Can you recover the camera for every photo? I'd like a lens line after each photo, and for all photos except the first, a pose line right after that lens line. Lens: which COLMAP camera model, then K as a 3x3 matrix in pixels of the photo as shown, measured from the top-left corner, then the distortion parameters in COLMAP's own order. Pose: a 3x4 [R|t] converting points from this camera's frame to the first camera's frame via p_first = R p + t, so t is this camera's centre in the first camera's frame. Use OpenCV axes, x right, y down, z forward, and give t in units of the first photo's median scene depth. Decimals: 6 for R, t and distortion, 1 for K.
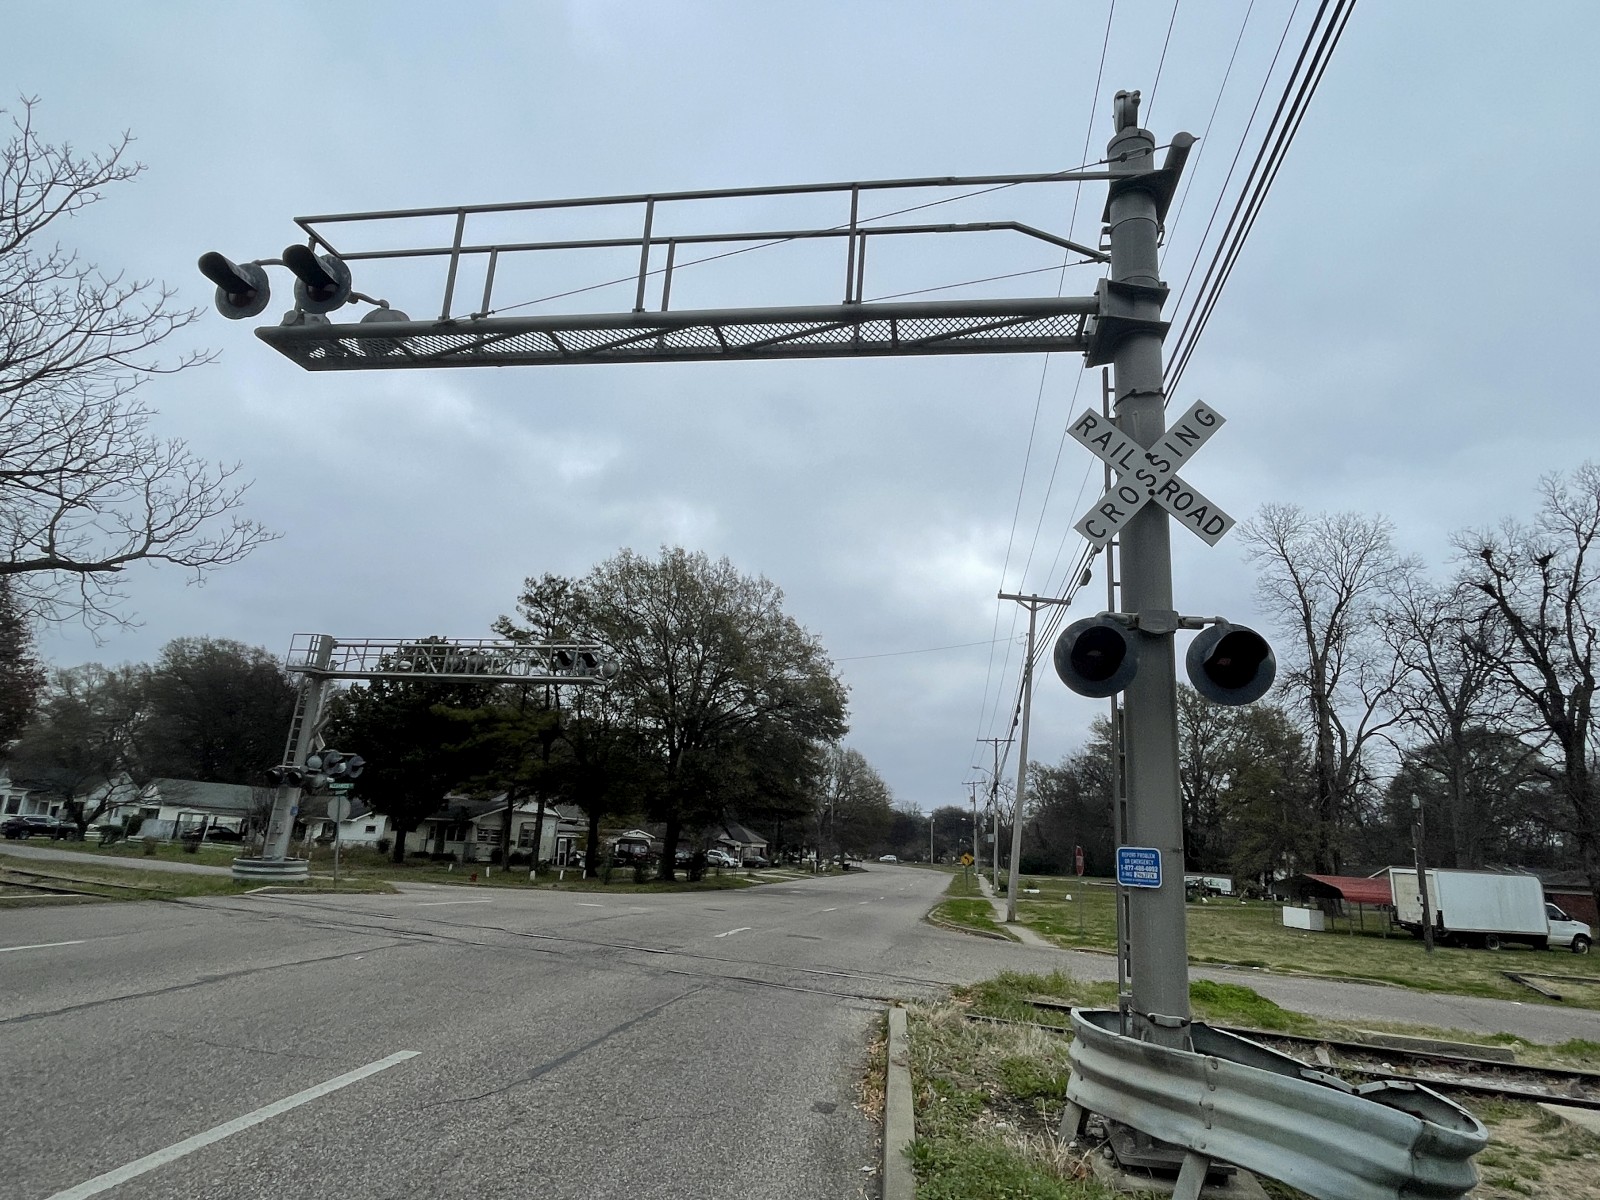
lens RADIAL K [[877.1, 0, 800.0], [0, 877.1, 600.0], [0, 0, 1]] dist [-0.012987, 0.003386]
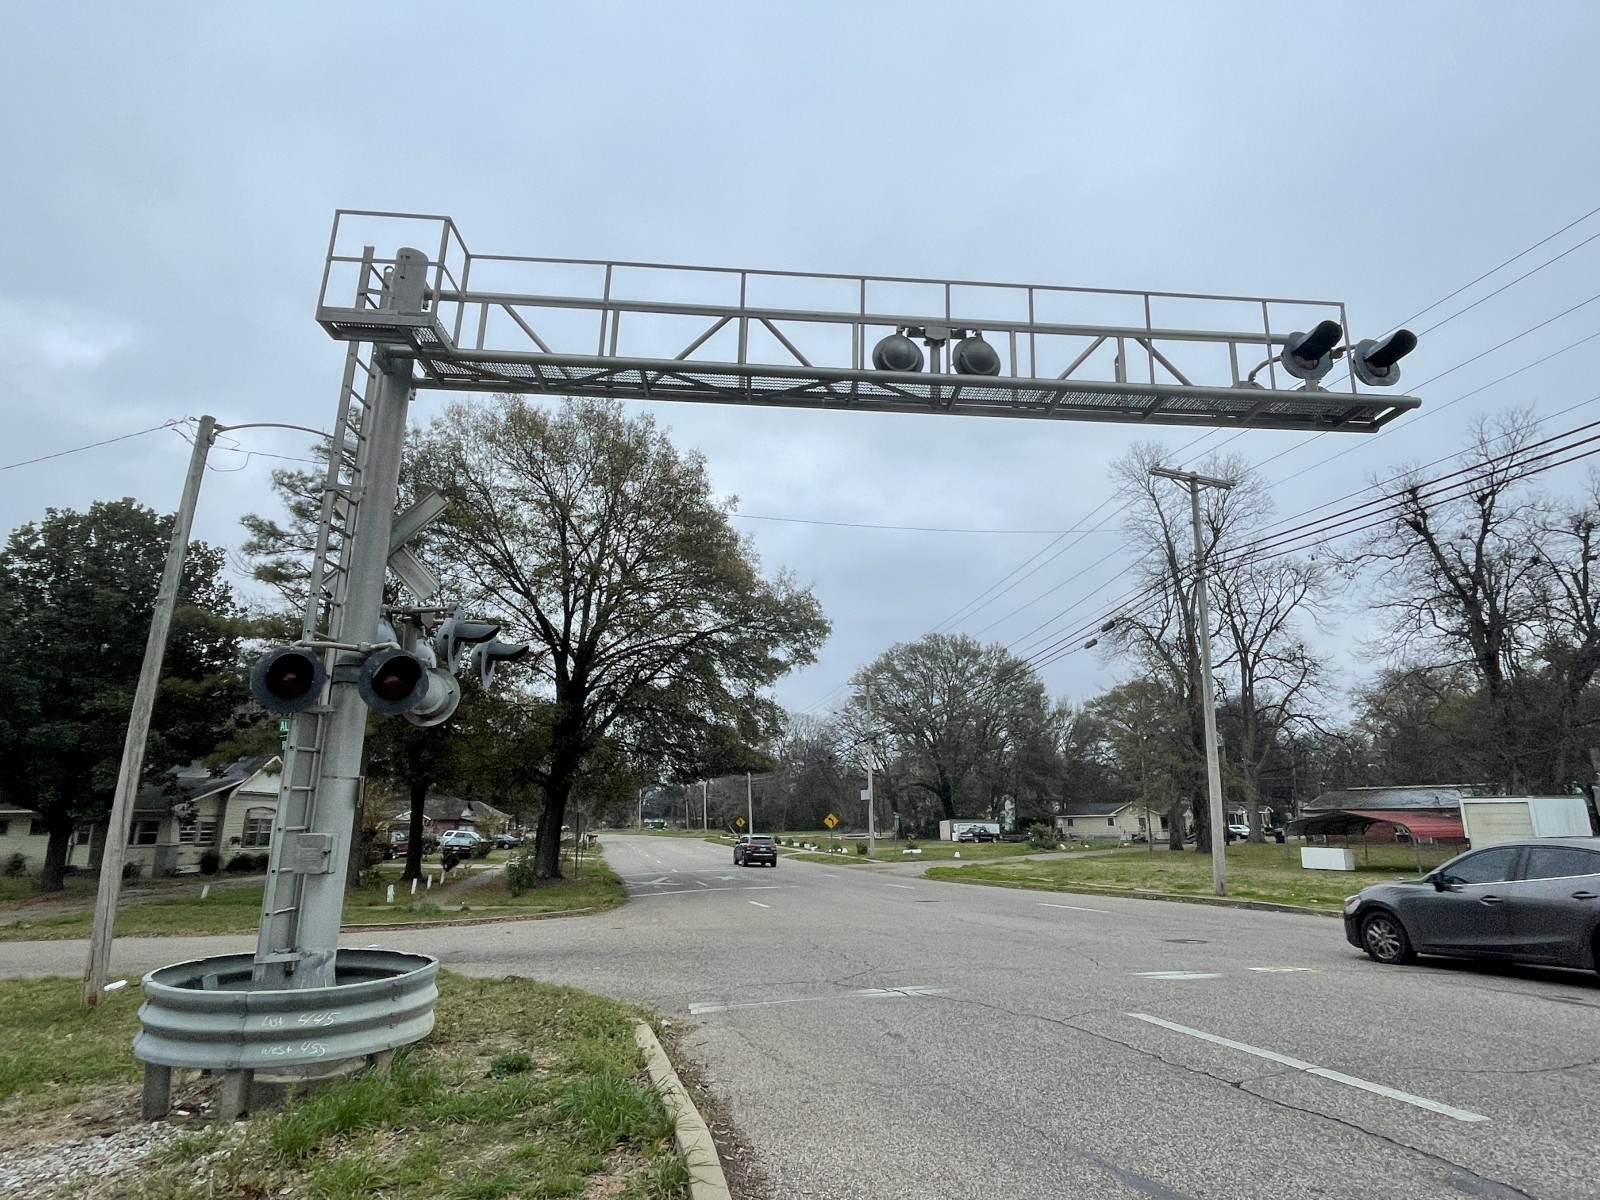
lens RADIAL K [[877.1, 0, 800.0], [0, 877.1, 600.0], [0, 0, 1]] dist [-0.012987, 0.003386]
pose [[0.917655, 0.033807, 0.395937, -0.325215], [-0.049965, 0.998283, 0.030564, 0.091504], [-0.394224, -0.047831, 0.917769, 0.390761]]
